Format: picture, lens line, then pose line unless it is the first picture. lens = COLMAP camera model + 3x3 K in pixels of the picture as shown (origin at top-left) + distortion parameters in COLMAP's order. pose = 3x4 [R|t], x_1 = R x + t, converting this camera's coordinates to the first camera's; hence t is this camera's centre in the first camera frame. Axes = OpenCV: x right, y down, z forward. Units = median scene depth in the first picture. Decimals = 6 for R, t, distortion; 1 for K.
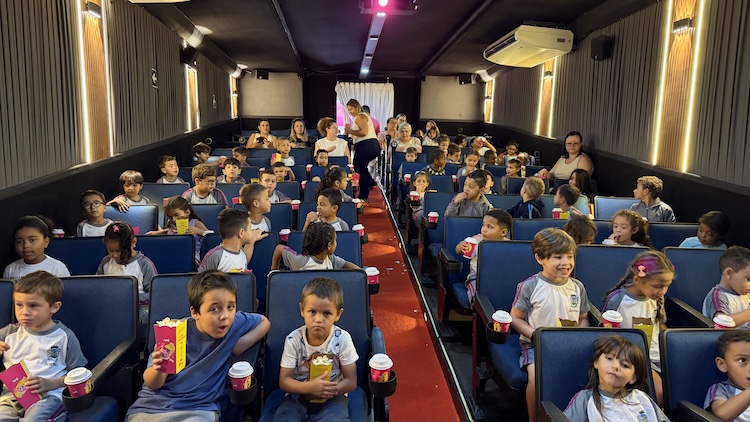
lens RADIAL K [[530.2, 0, 371.8], [0, 530.2, 211.1], [0, 0, 1]] dist [0.087404, -0.114461]
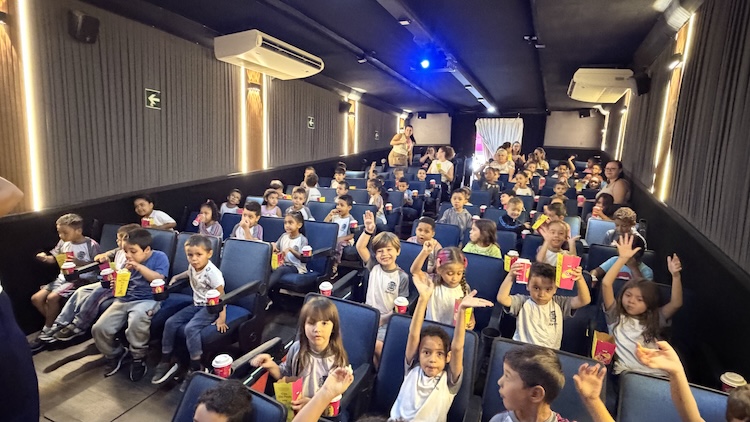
lens RADIAL K [[383.8, 0, 371.6], [0, 383.8, 210.8], [0, 0, 1]] dist [-0.000038, 0.000630]
pose [[0.884007, 0.078507, -0.460835, 0.240076], [-0.079294, 0.996694, 0.017687, -0.011334], [0.460700, 0.020906, 0.887310, 0.039288]]
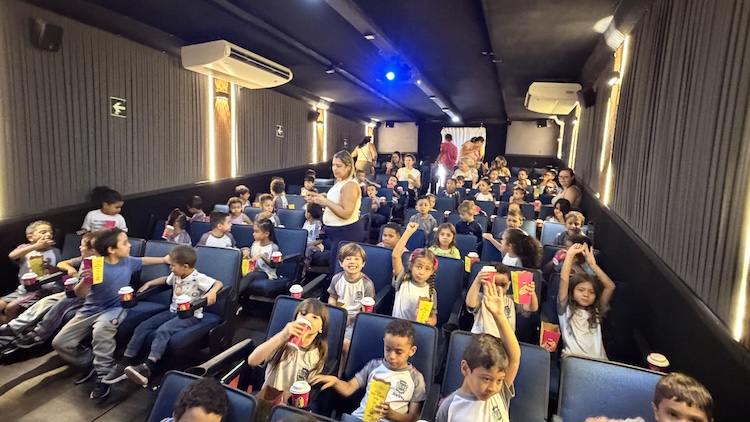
lens RADIAL K [[383.8, 0, 371.0], [0, 383.8, 209.7], [0, 0, 1]] dist [-0.000038, 0.000630]
pose [[0.917185, 0.058554, -0.394137, 0.250553], [-0.068188, 0.997618, -0.010471, -0.009836], [0.392584, 0.036480, 0.918992, 0.024987]]
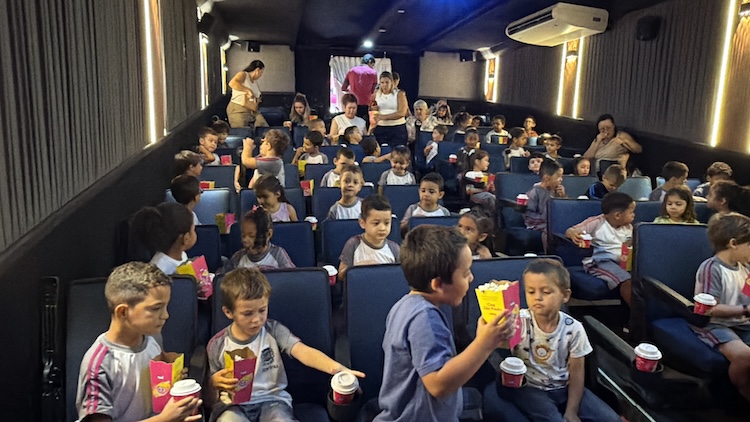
lens RADIAL K [[555.9, 0, 375.1], [0, 555.9, 208.7], [0, 0, 1]] dist [0.009945, 0.005496]
pose [[0.994739, -0.007900, 0.102134, -0.135212], [0.004972, 0.999570, 0.028886, -0.001458], [-0.102319, -0.028226, 0.994351, 0.010707]]
